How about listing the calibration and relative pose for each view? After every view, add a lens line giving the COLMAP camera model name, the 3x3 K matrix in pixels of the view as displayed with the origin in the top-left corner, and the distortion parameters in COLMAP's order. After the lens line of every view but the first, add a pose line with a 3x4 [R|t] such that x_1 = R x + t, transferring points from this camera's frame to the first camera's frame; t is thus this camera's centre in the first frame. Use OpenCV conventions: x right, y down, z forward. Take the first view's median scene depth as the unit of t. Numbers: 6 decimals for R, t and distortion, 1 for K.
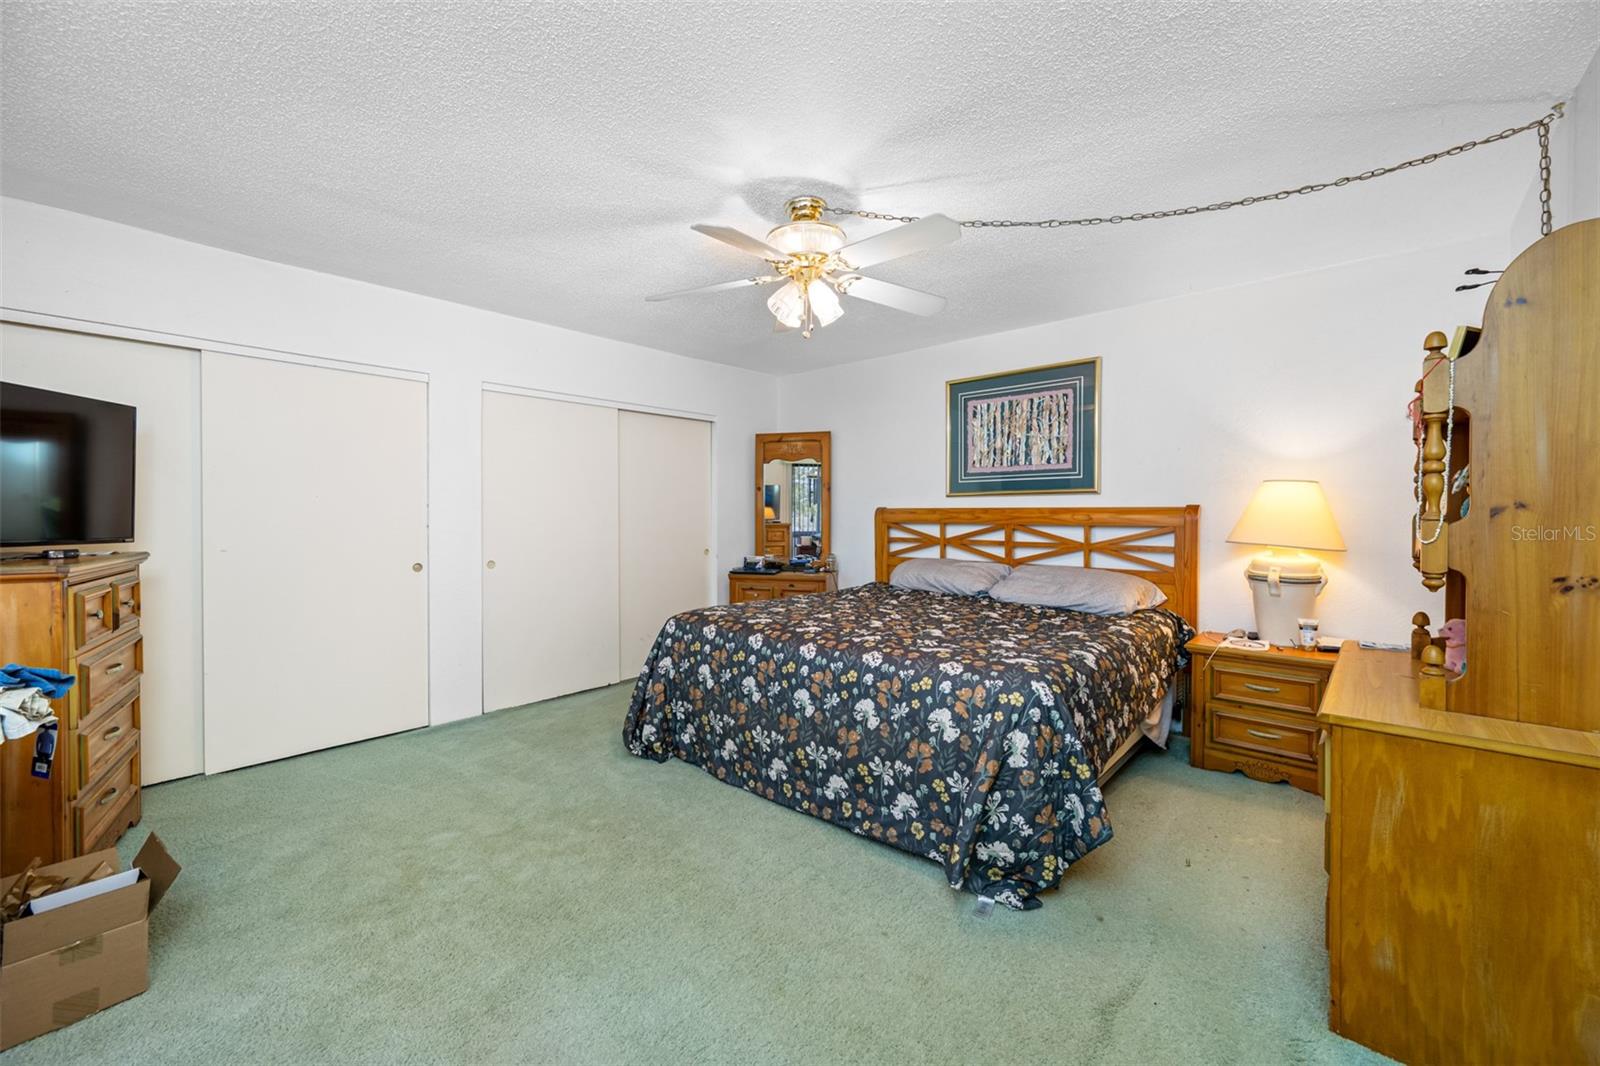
lens RADIAL K [[634.8, 0, 795.2], [0, 634.8, 524.4], [0, 0, 1]] dist [0.000155, -0.000207]
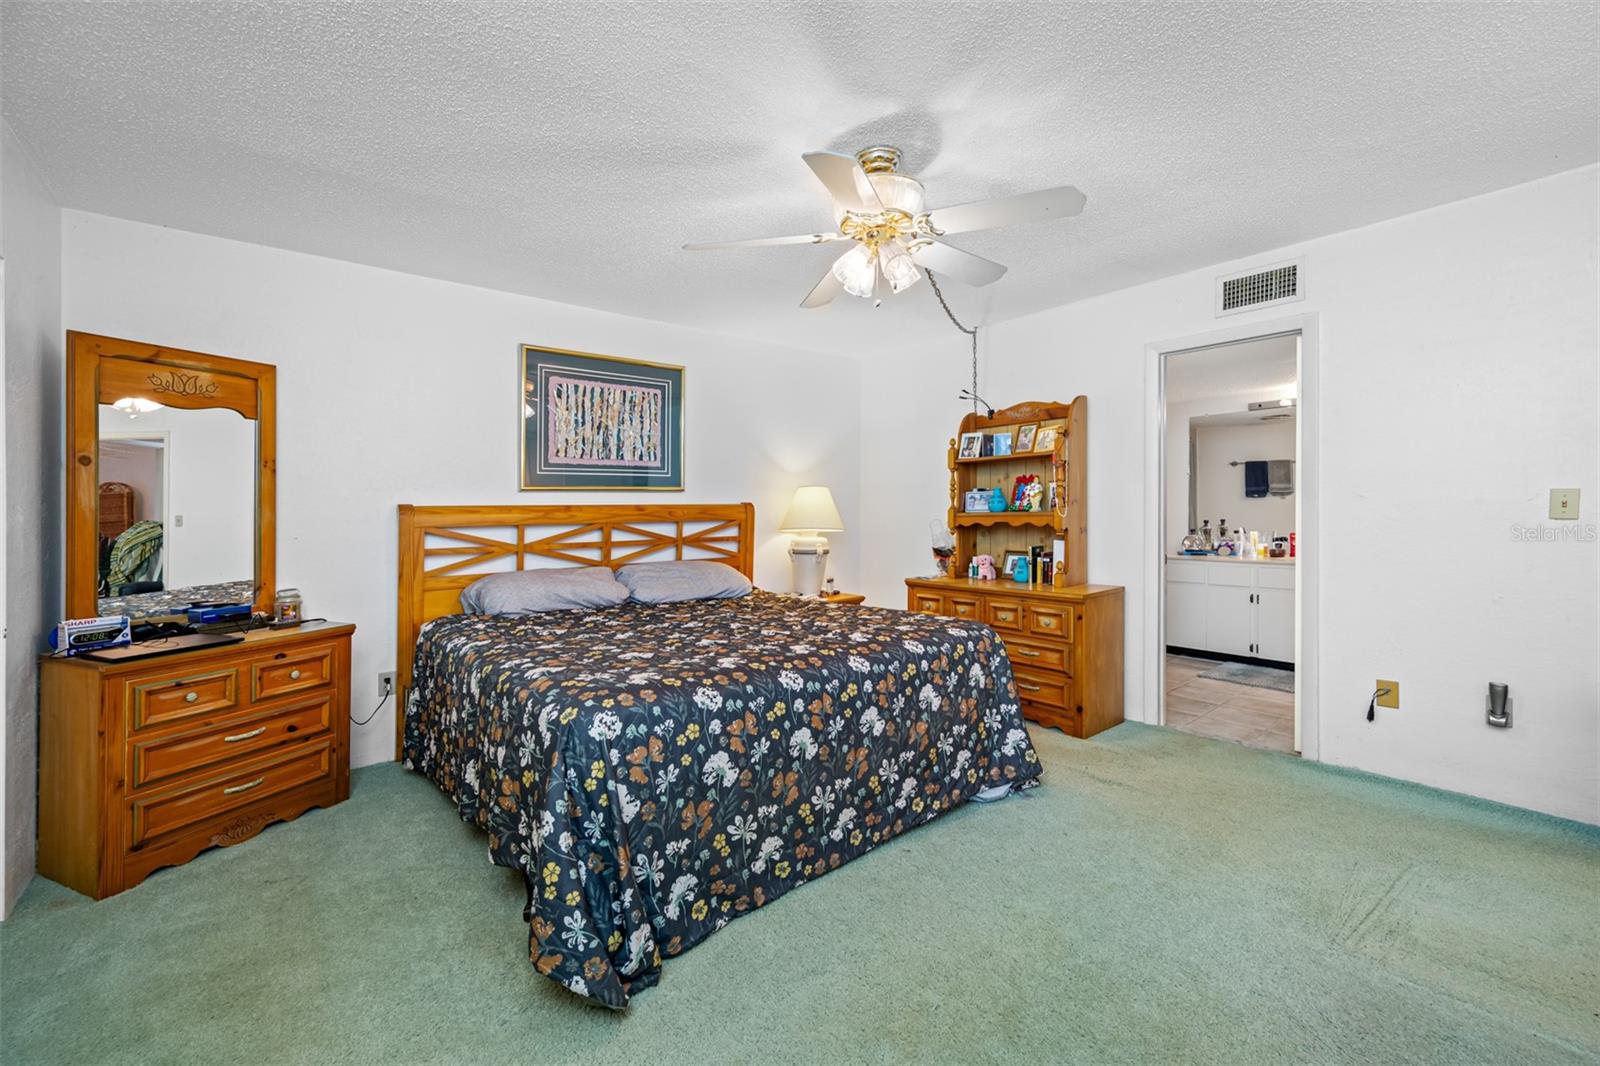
lens RADIAL K [[637.5, 0, 802.7], [0, 637.5, 521.3], [0, 0, 1]] dist [0.012980, -0.000059]
pose [[0.145808, -0.021445, 0.989080, -0.550092], [0.032776, 0.999321, 0.016836, -0.009251], [-0.988770, 0.029964, 0.146412, 0.608068]]
